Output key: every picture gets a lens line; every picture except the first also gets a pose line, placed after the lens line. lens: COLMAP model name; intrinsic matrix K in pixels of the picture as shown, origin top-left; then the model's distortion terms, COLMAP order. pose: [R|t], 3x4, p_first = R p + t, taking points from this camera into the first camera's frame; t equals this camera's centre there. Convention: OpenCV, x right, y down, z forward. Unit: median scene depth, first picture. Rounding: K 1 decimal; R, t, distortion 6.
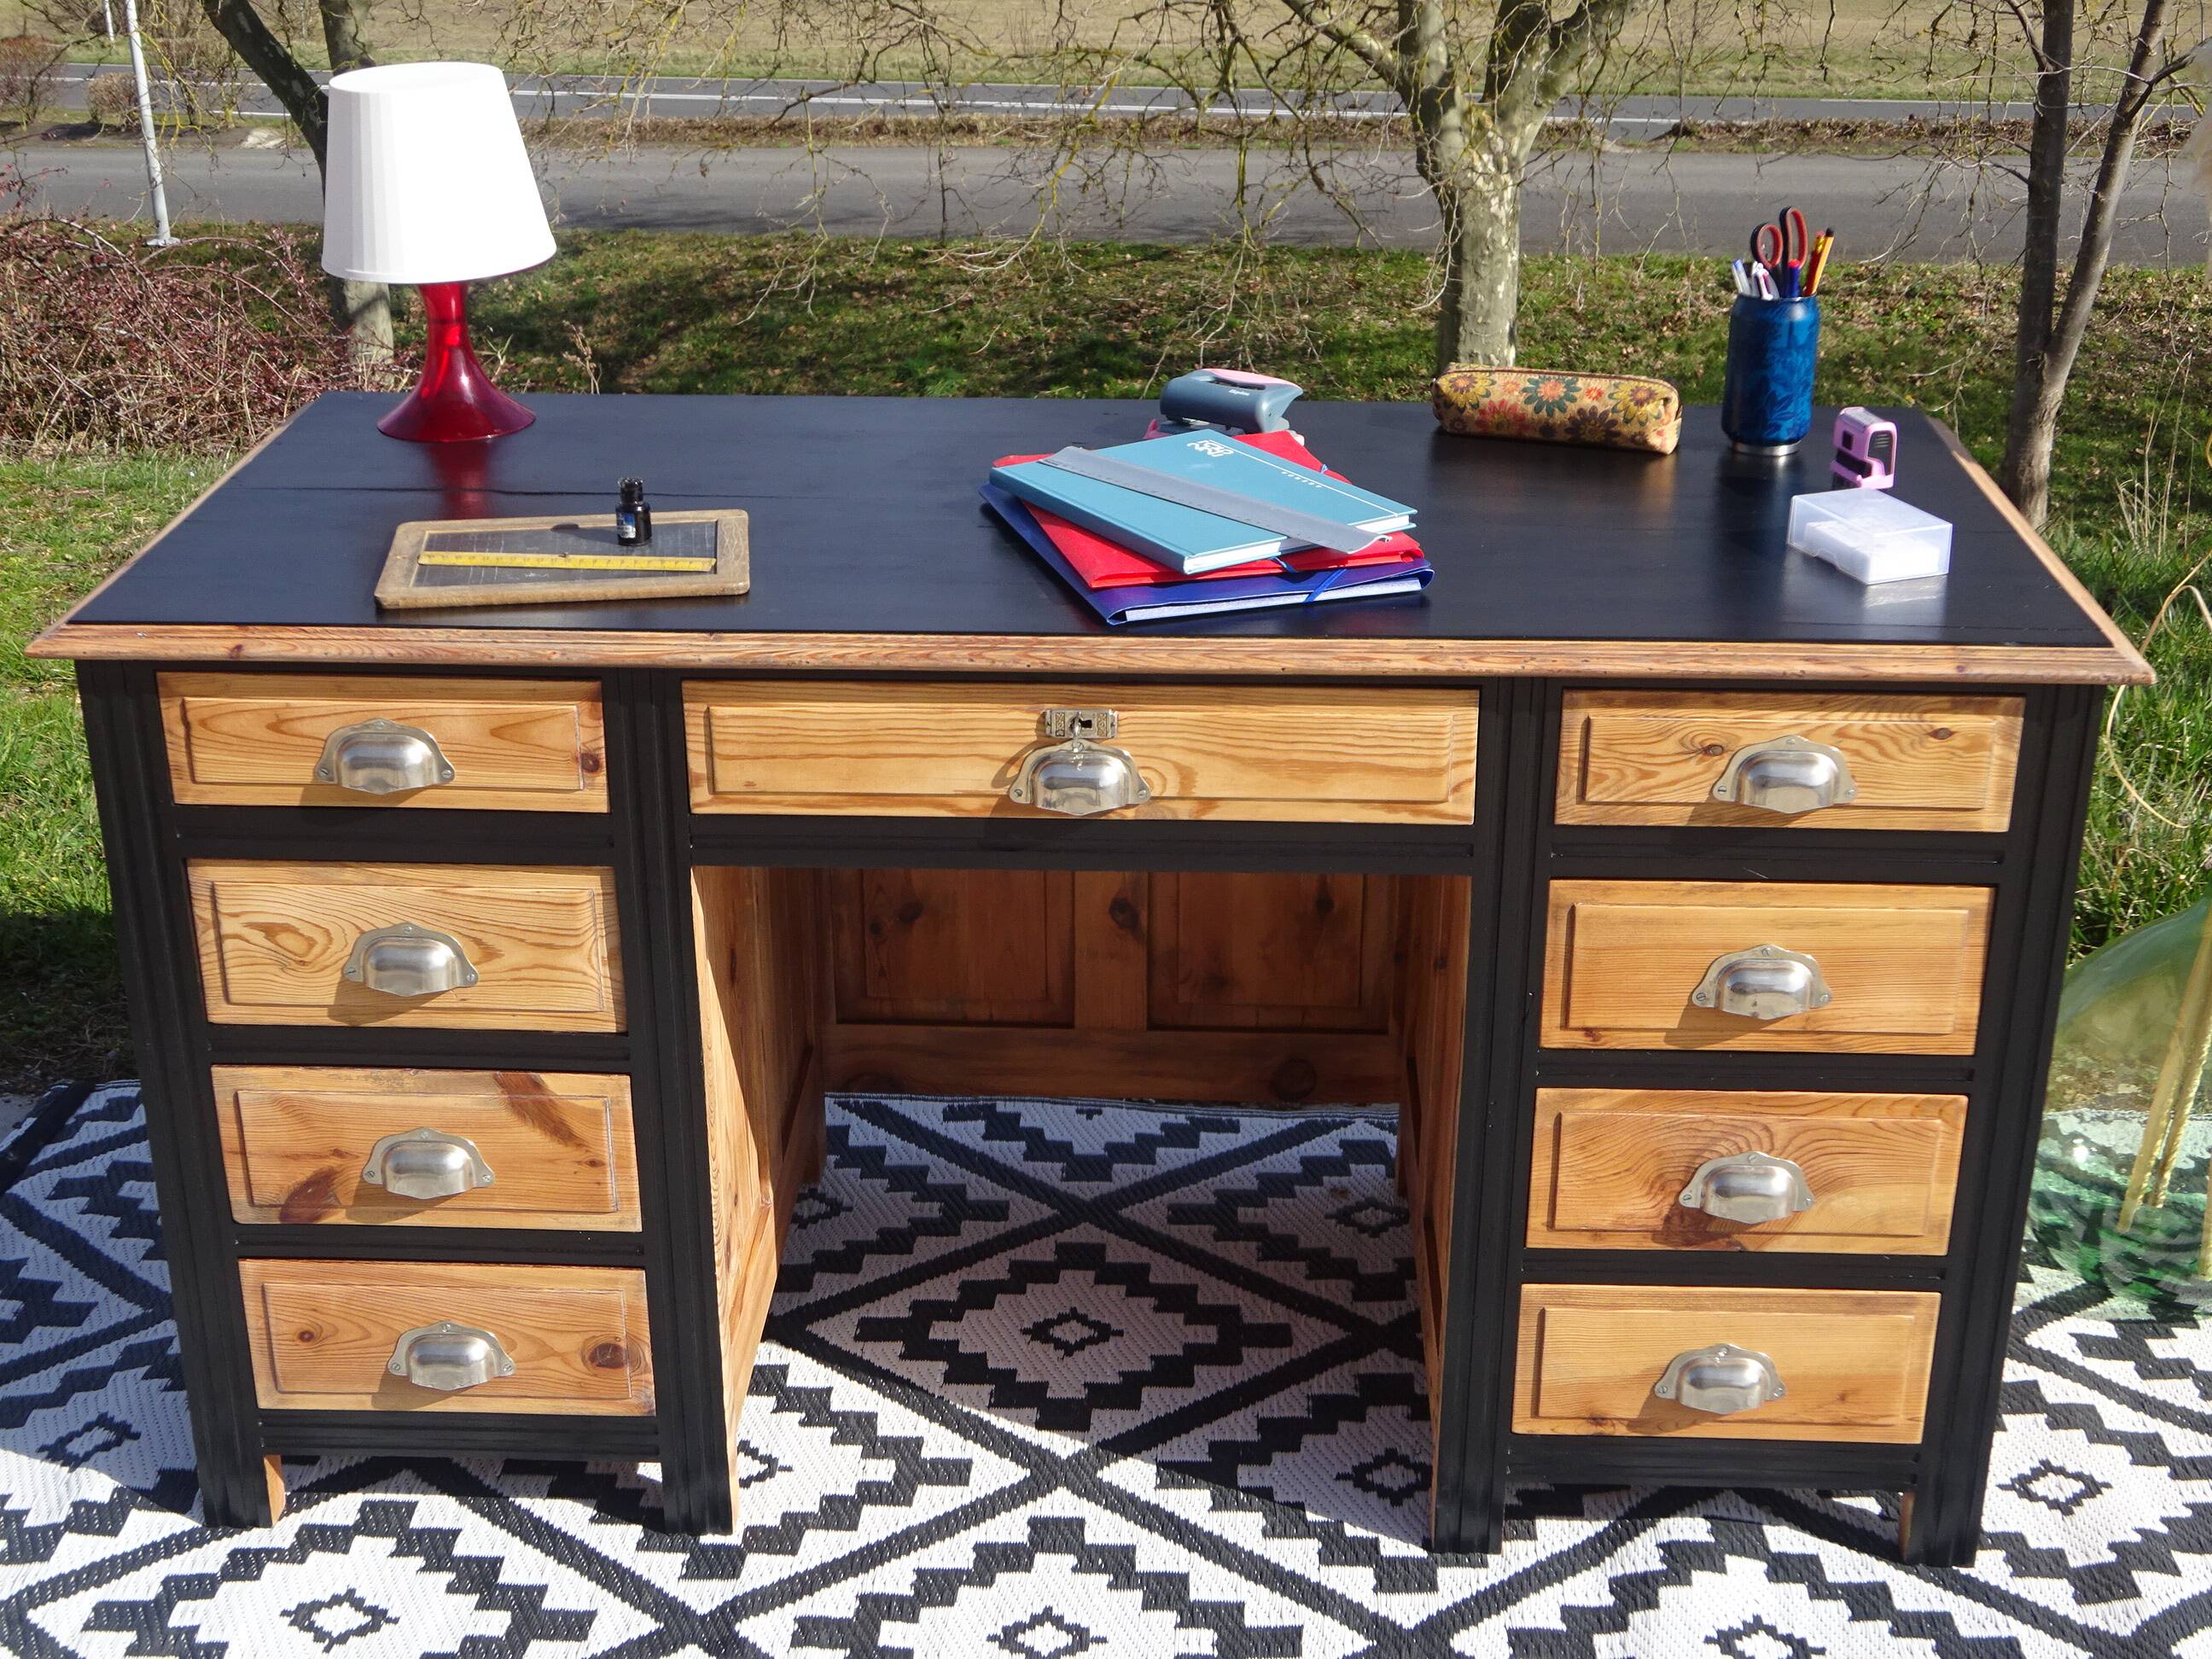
lens RADIAL K [[2821.2, 0, 1111.8], [0, 2821.2, 842.6], [0, 0, 1]] dist [0.033657, 0.000000]
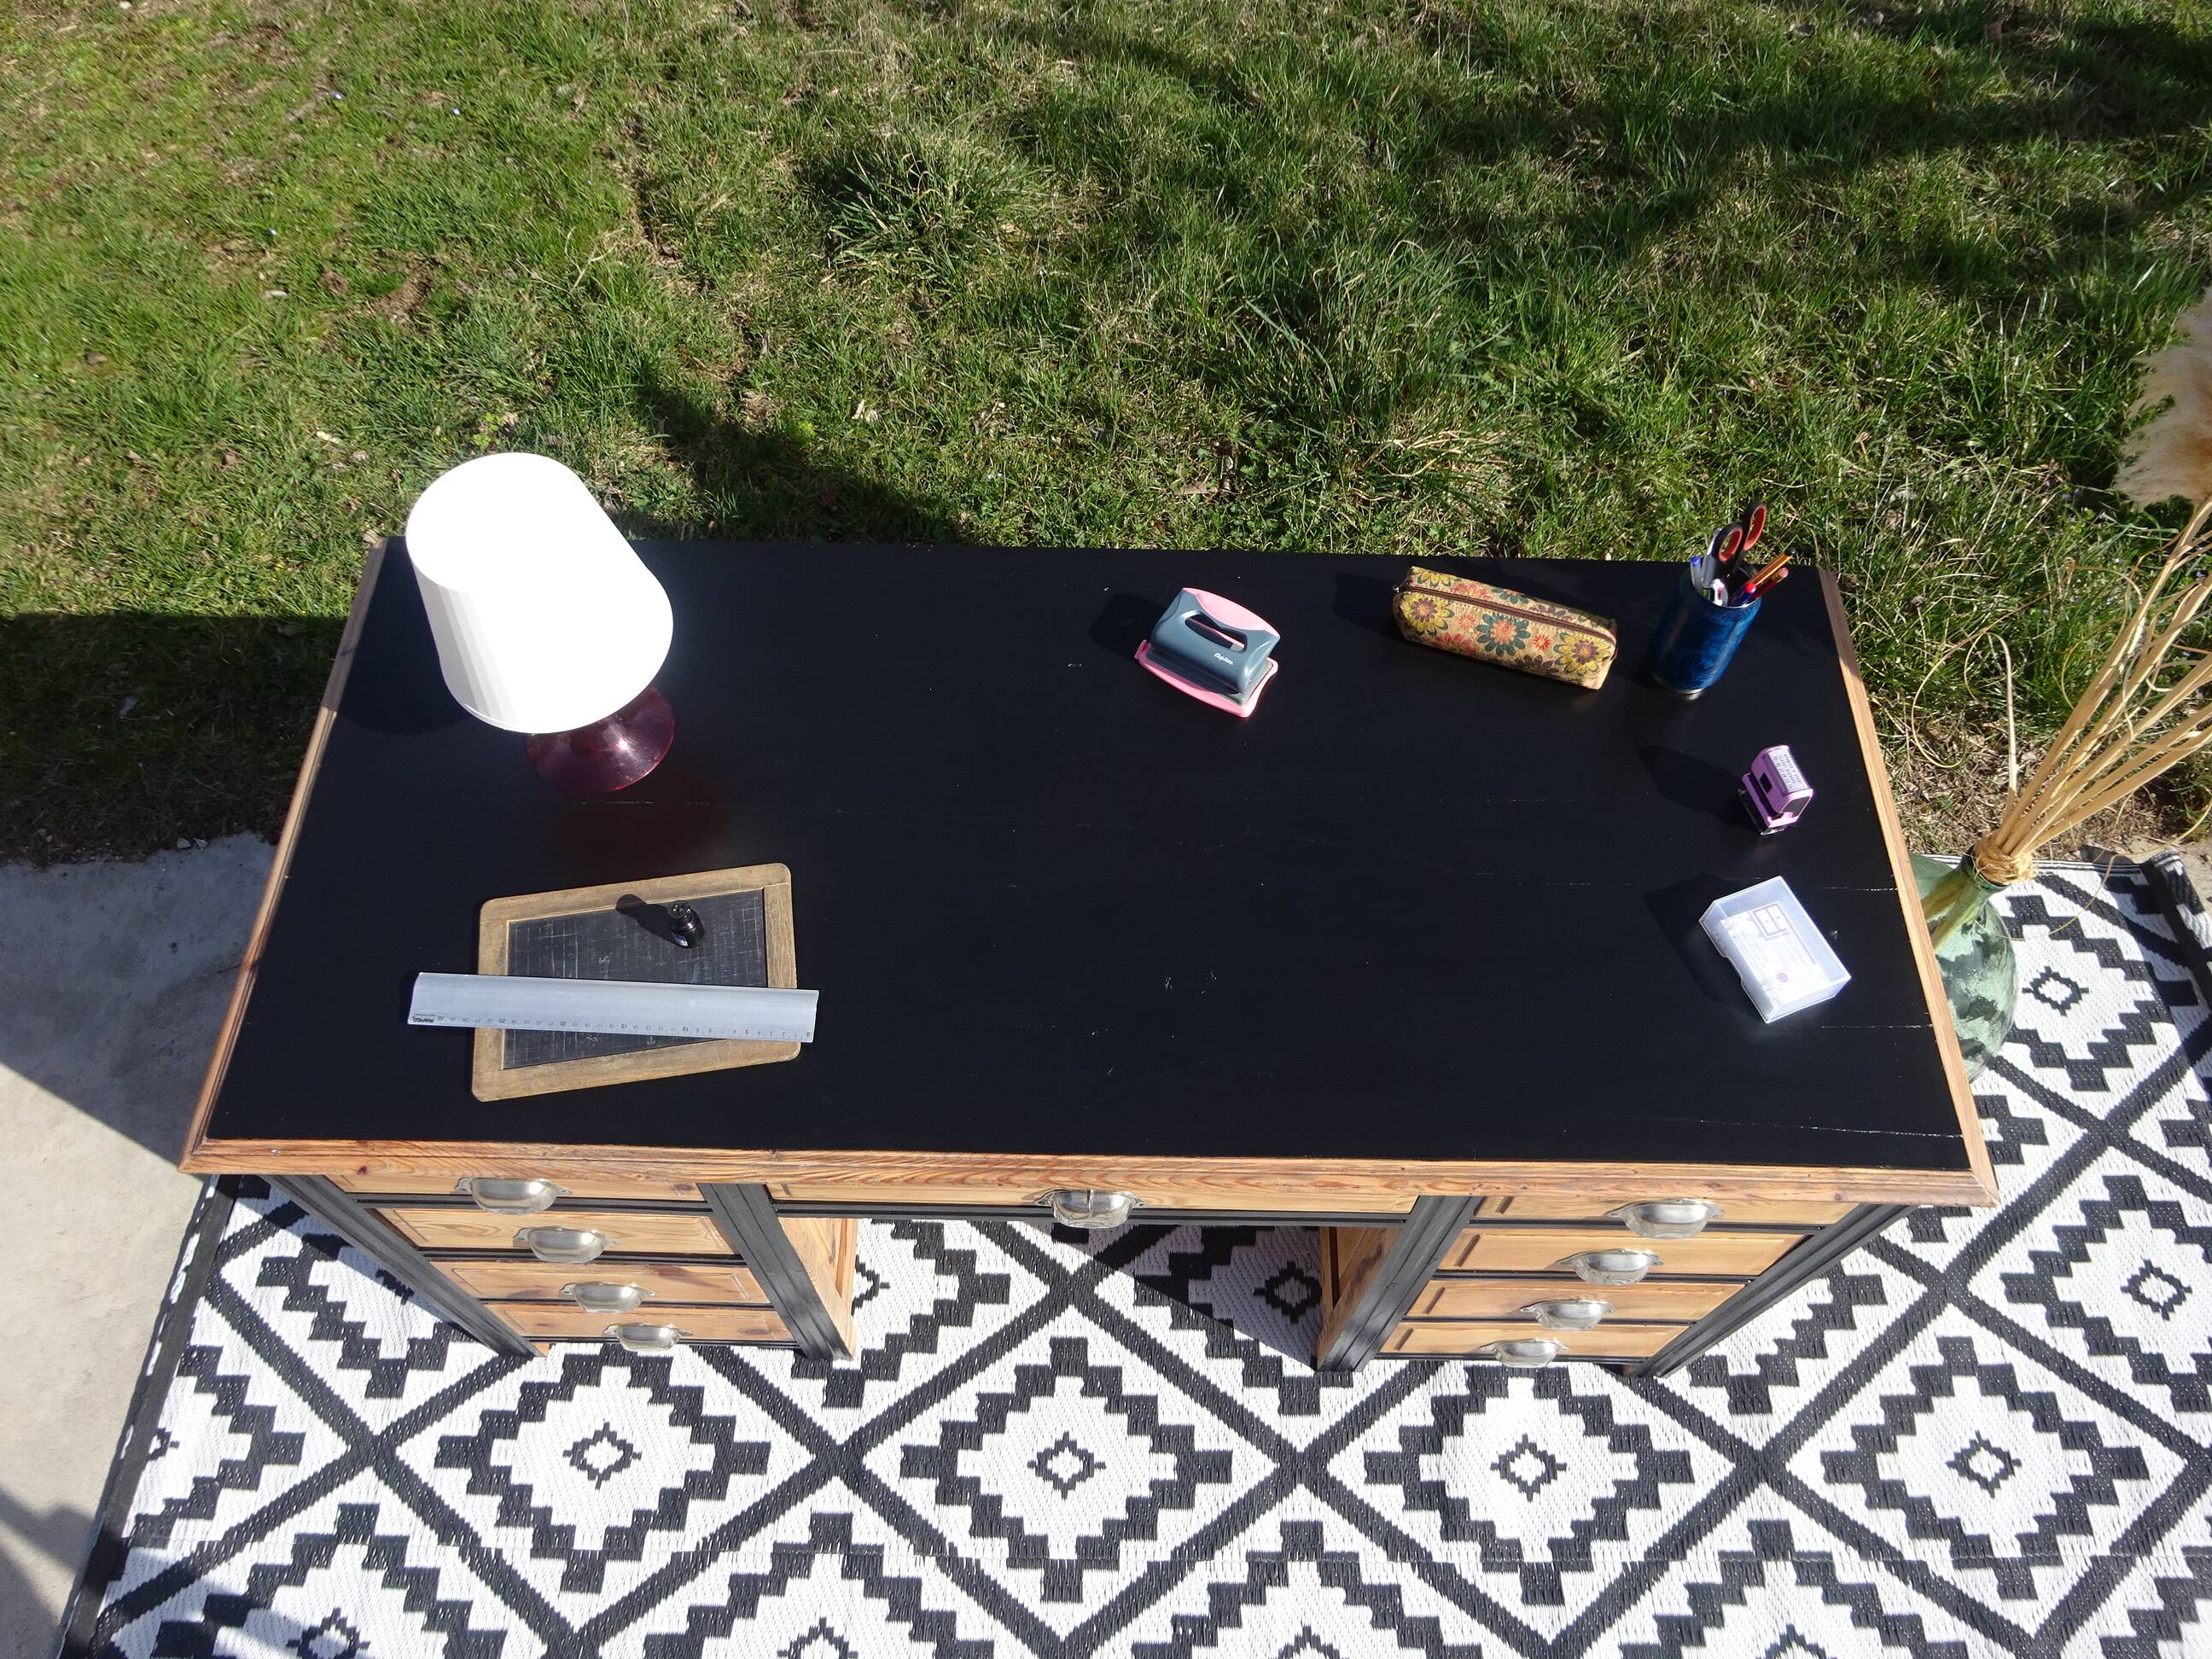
lens RADIAL K [[1624.7, 0, 1102.4], [0, 1624.7, 823.6], [0, 0, 1]] dist [-0.007731, 0.006571]
pose [[0.999668, -0.012508, 0.022527, -0.018407], [-0.002975, 0.812402, 0.583090, -0.505022], [-0.025595, -0.582963, 0.812095, 0.474602]]
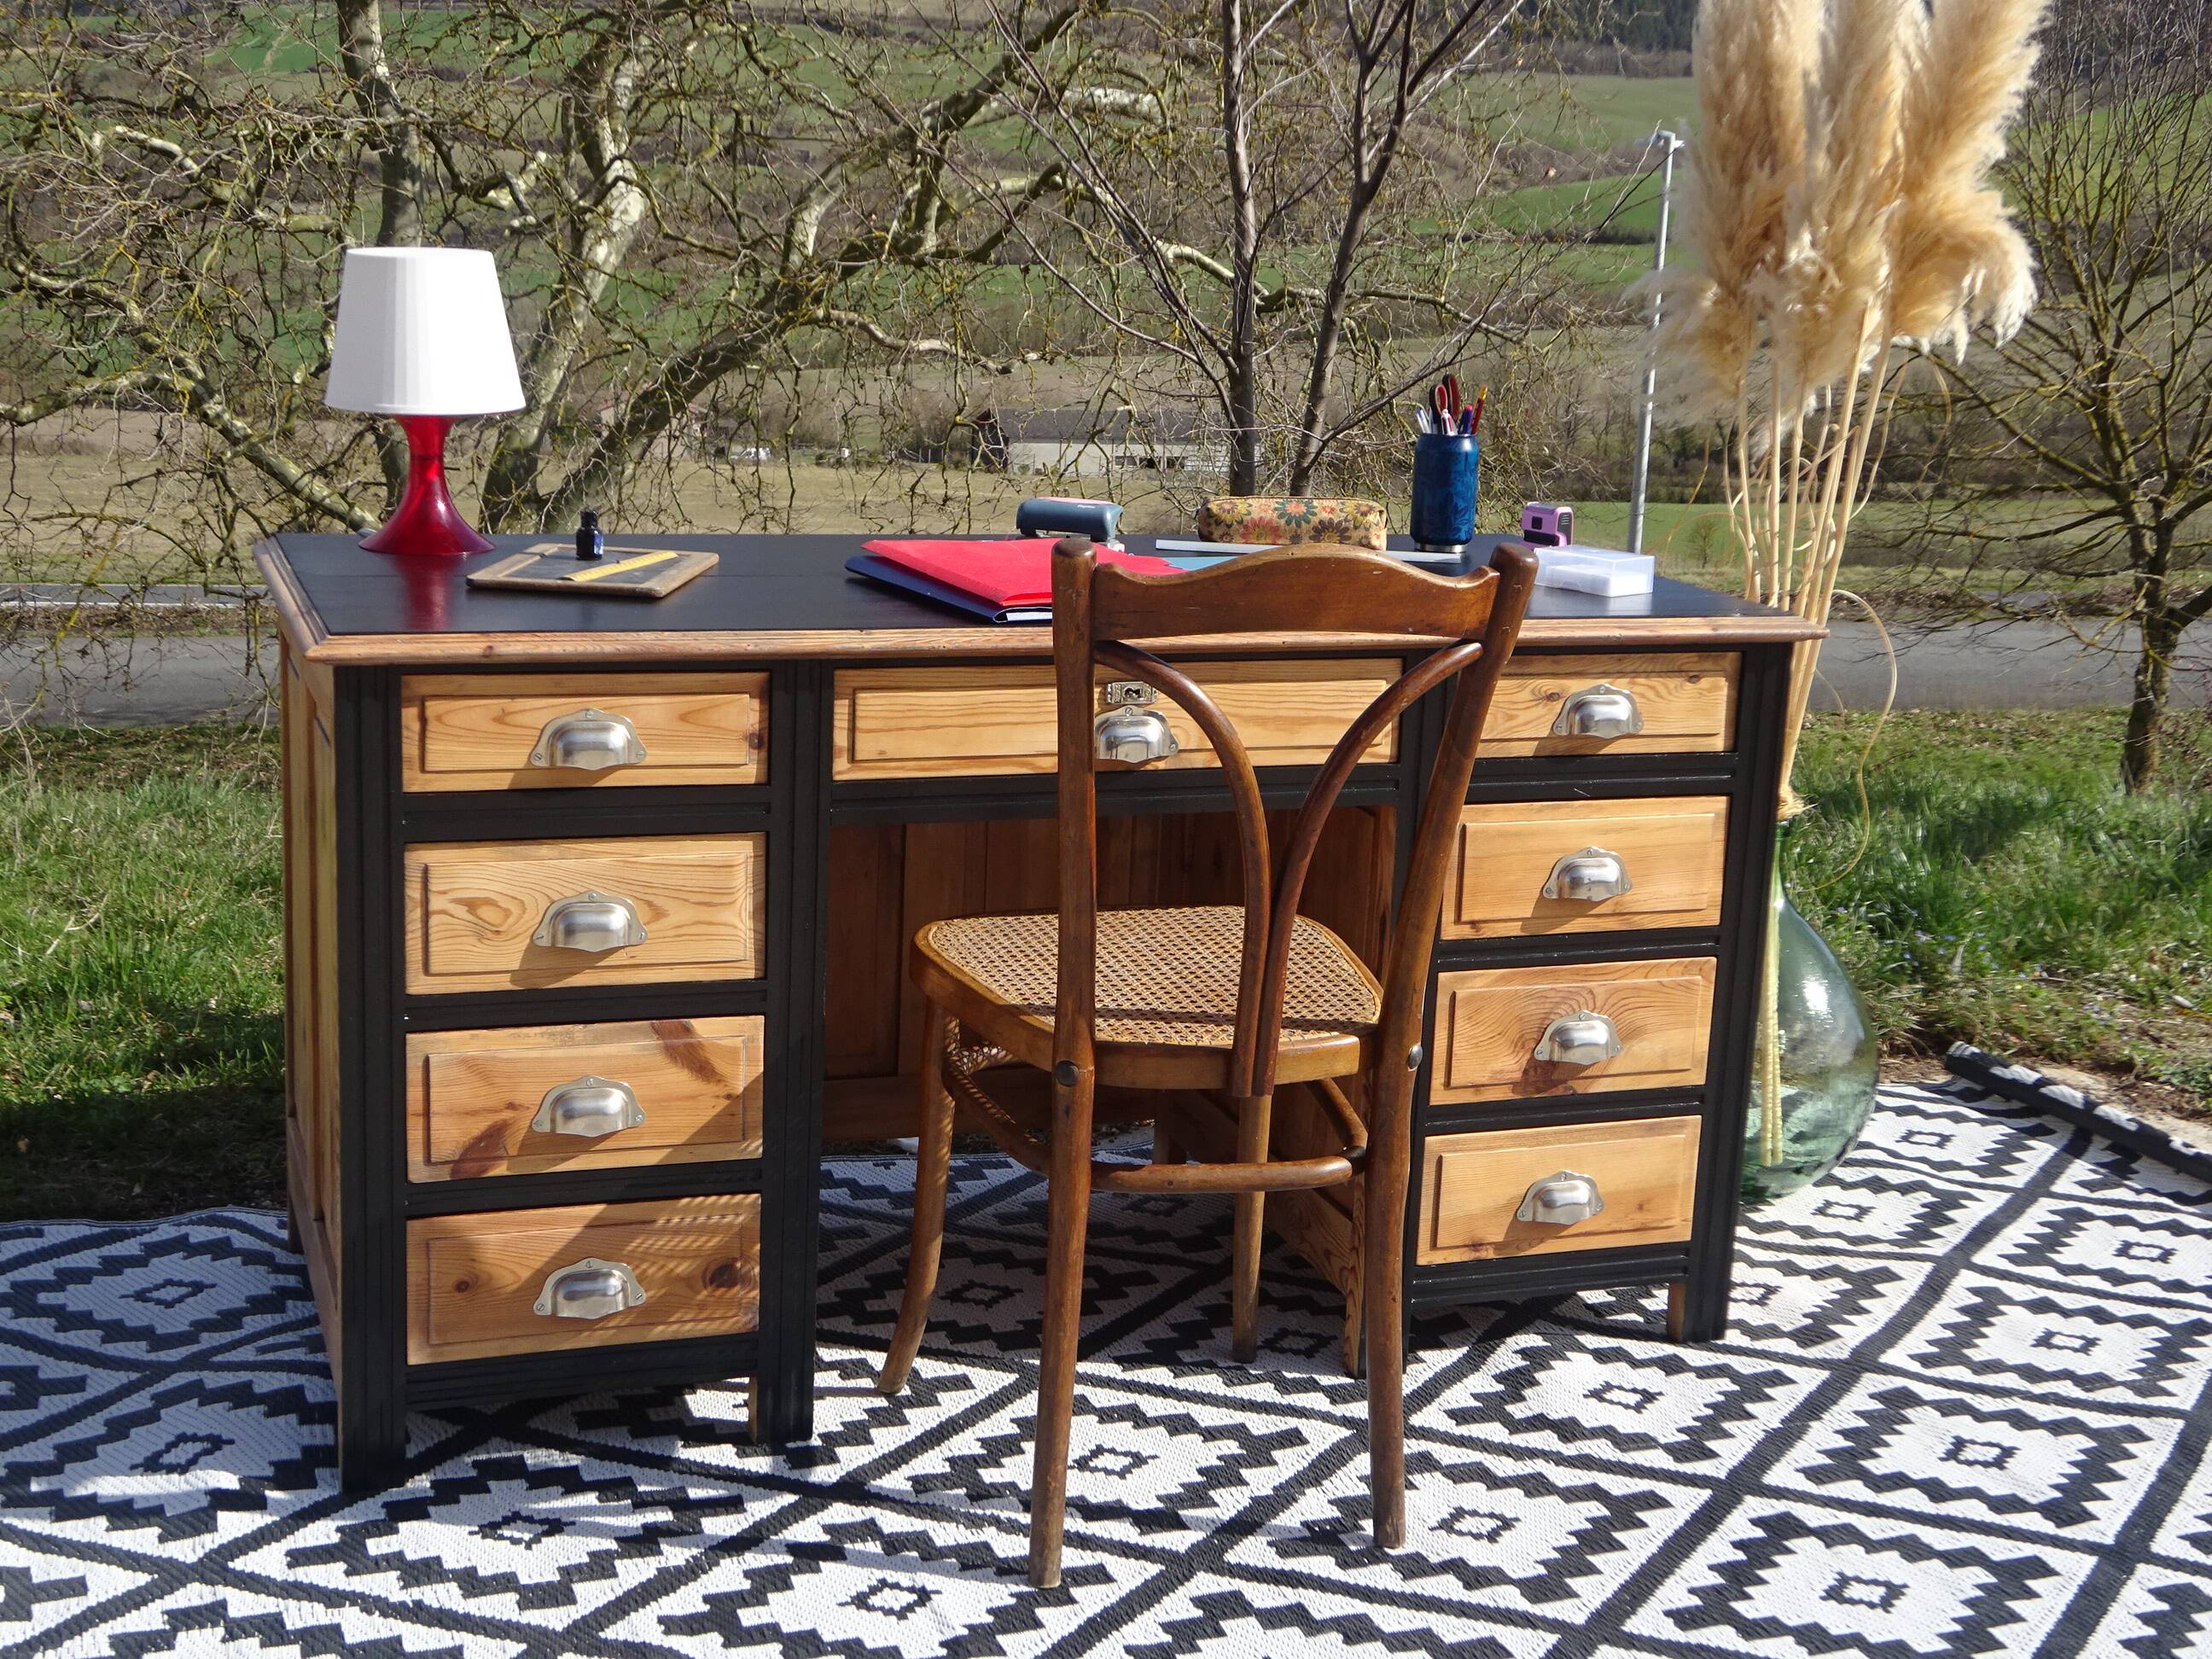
lens RADIAL K [[2821.2, 0, 1104.3], [0, 2821.2, 818.0], [0, 0, 1]] dist [0.033657, 0.000000]
pose [[0.928329, -0.041978, 0.369383, -0.454546], [0.108564, 0.980905, -0.161368, 0.200095], [-0.355556, 0.189904, 0.915159, -0.163983]]
